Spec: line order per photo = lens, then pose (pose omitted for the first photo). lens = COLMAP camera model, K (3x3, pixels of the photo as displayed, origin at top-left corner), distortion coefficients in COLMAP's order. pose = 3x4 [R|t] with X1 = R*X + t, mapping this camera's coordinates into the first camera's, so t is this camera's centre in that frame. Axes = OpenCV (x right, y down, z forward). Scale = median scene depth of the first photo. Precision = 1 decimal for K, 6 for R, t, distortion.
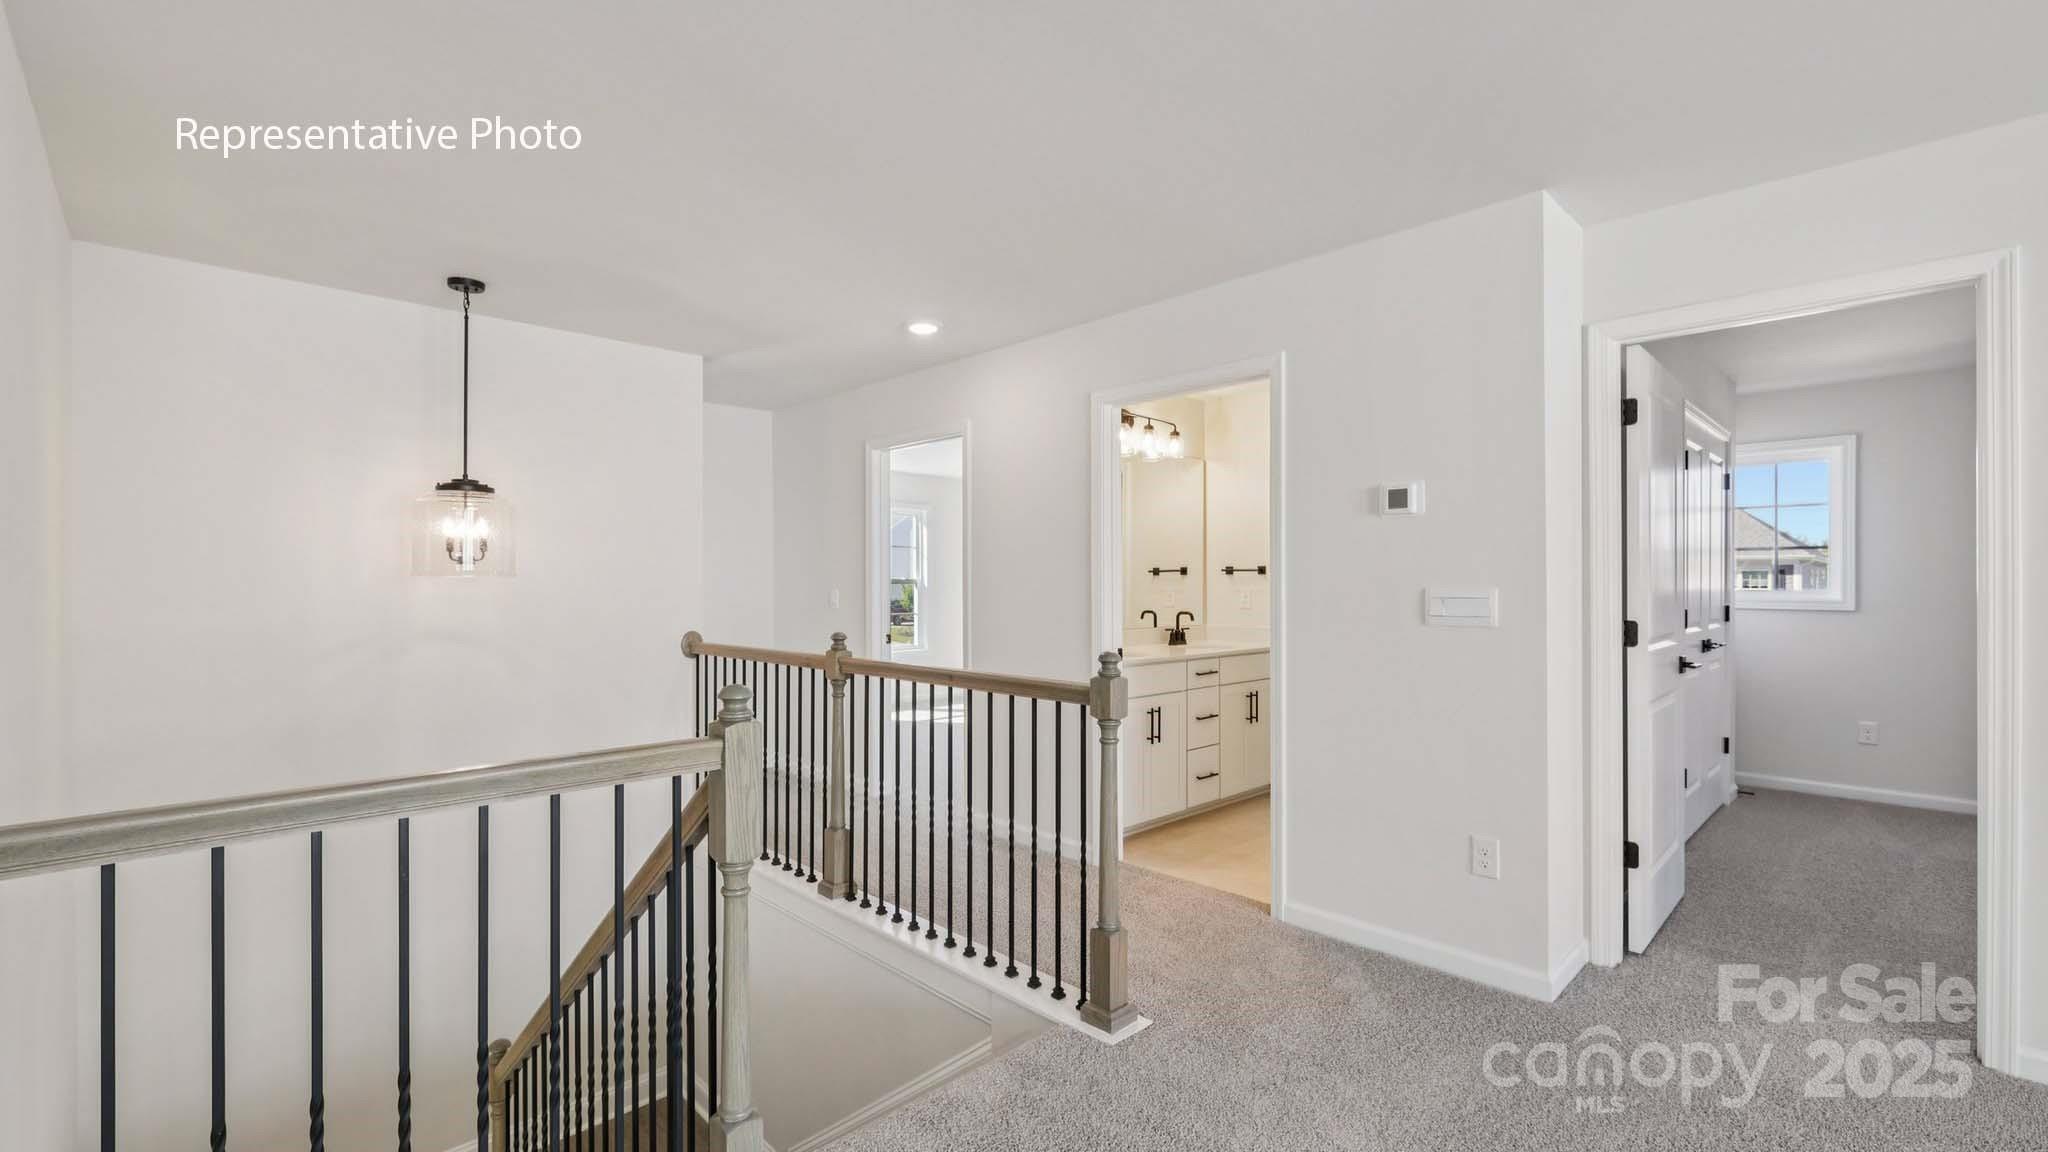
lens RADIAL K [[871.1, 0, 1021.0], [0, 871.1, 593.6], [0, 0, 1]] dist [-0.002456, -0.000510]
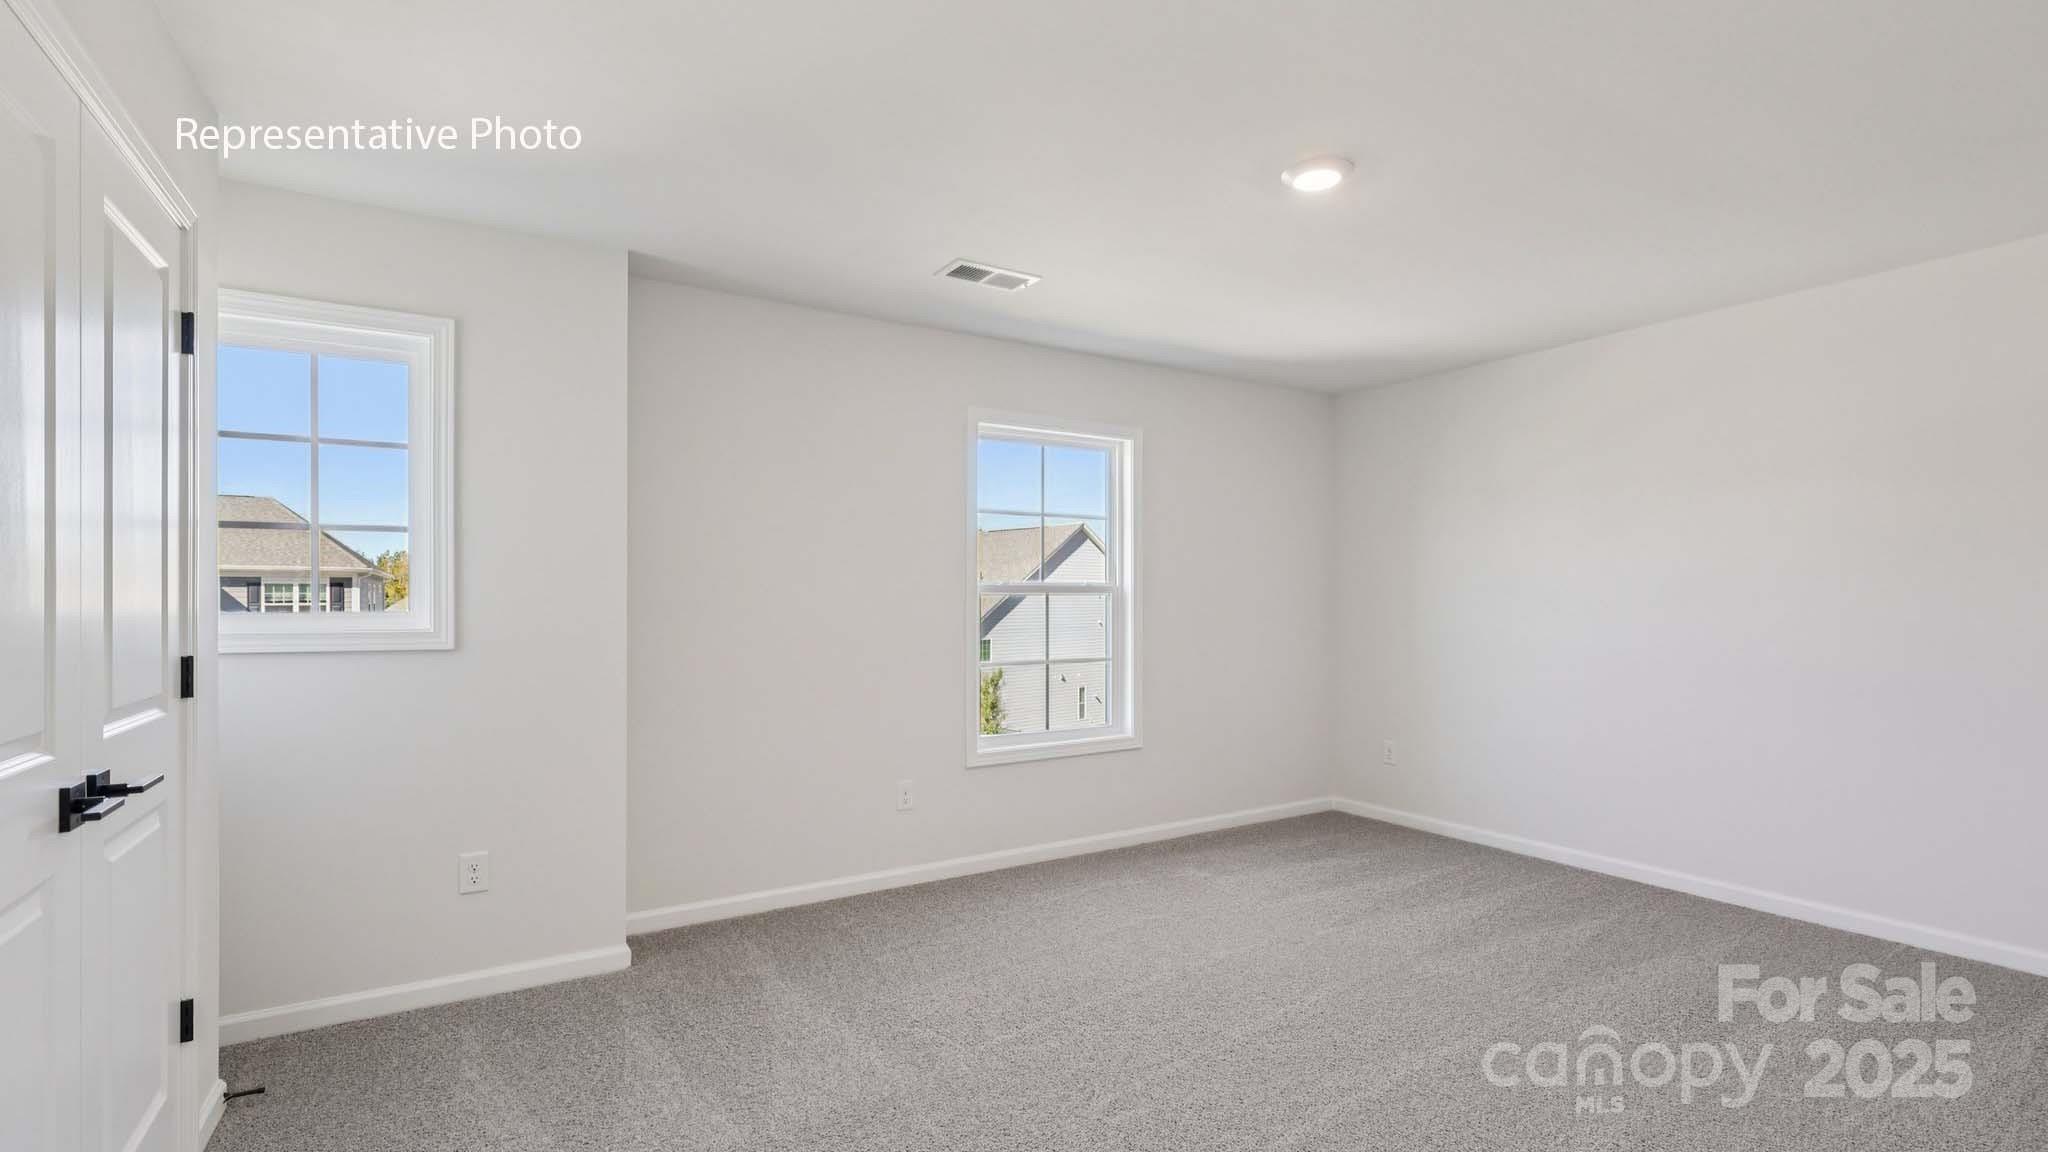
lens RADIAL K [[930.6, 0, 1016.7], [0, 930.6, 593.8], [0, 0, 1]] dist [-0.000992, -0.000237]
pose [[0.221927, 0.006644, 0.975041, 0.854569], [0.008145, 0.999929, -0.008667, -0.012055], [-0.975029, 0.009865, 0.221858, 0.956531]]
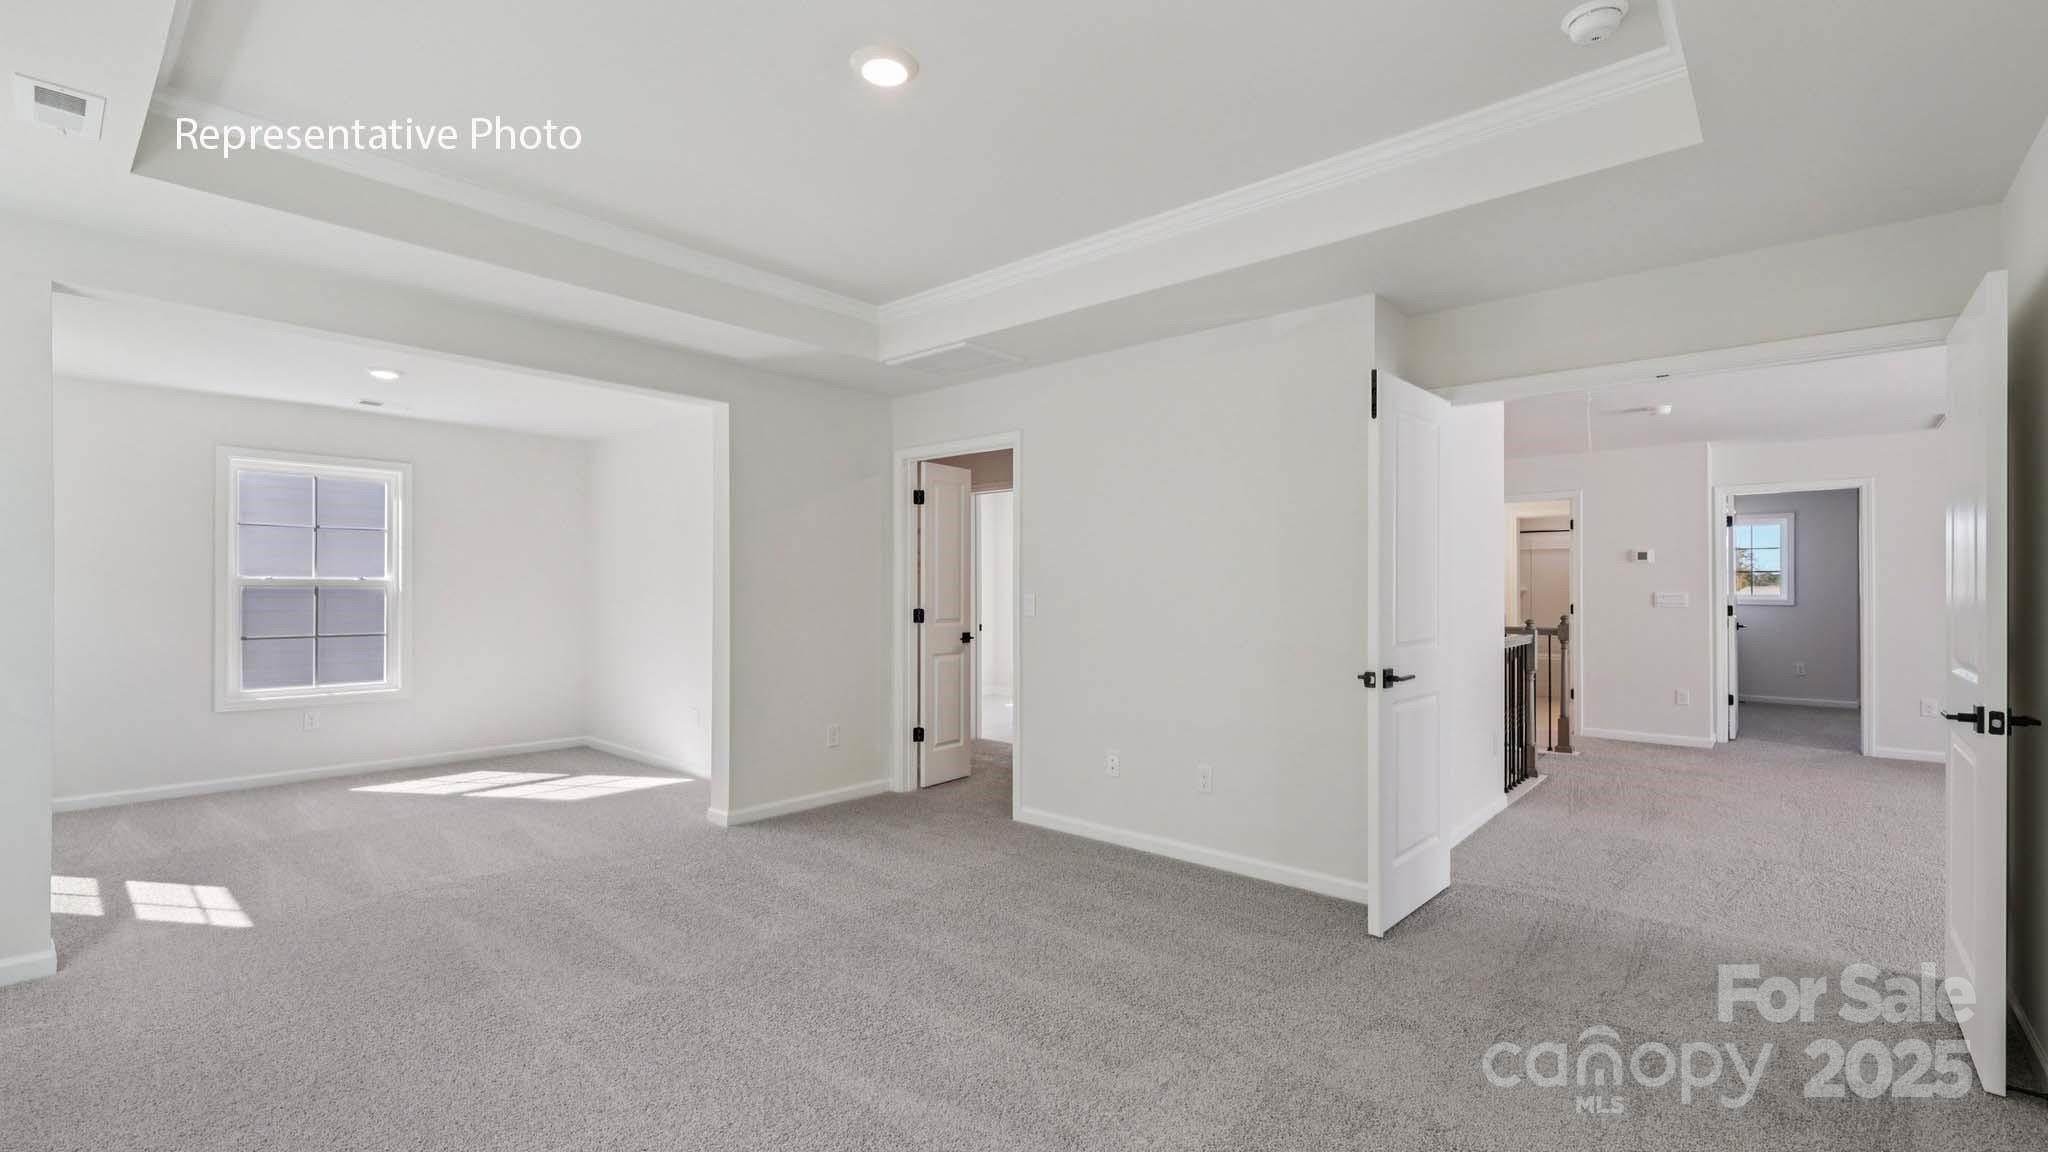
lens RADIAL K [[871.1, 0, 1021.0], [0, 871.1, 593.6], [0, 0, 1]] dist [-0.002456, -0.000510]
pose [[0.996829, 0.002729, 0.079528, -1.545105], [-0.002273, 0.999980, -0.005823, 0.016089], [-0.079542, 0.005624, 0.996816, -1.339143]]
